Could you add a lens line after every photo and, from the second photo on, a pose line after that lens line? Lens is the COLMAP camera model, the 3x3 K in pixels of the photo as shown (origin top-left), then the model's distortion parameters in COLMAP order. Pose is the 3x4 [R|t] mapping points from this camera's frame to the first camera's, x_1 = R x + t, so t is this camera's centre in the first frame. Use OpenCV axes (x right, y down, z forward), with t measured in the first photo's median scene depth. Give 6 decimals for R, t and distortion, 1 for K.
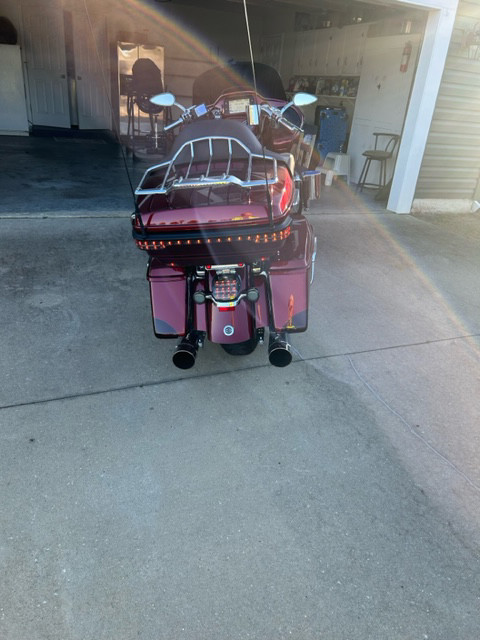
lens RADIAL K [[476.8, 0, 240.0], [0, 476.8, 320.0], [0, 0, 1]] dist [0.042218, -0.057698]
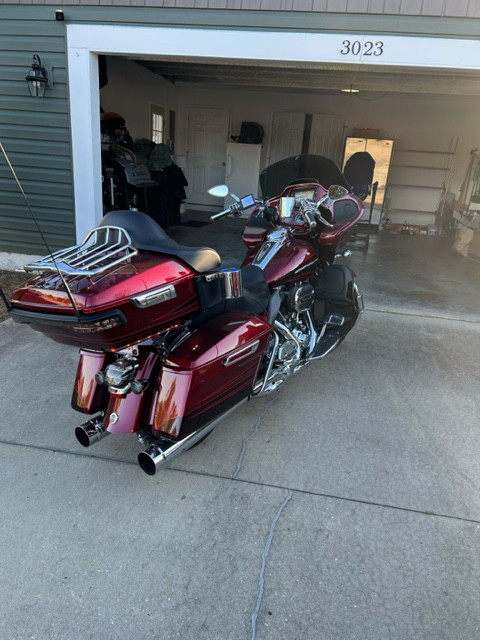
lens RADIAL K [[476.8, 0, 240.0], [0, 476.8, 320.0], [0, 0, 1]] dist [0.042218, -0.057698]
pose [[0.845350, 0.151317, -0.512335, 0.455135], [-0.231829, 0.967945, -0.096636, -0.093909], [0.481289, 0.200465, 0.853332, 0.183864]]
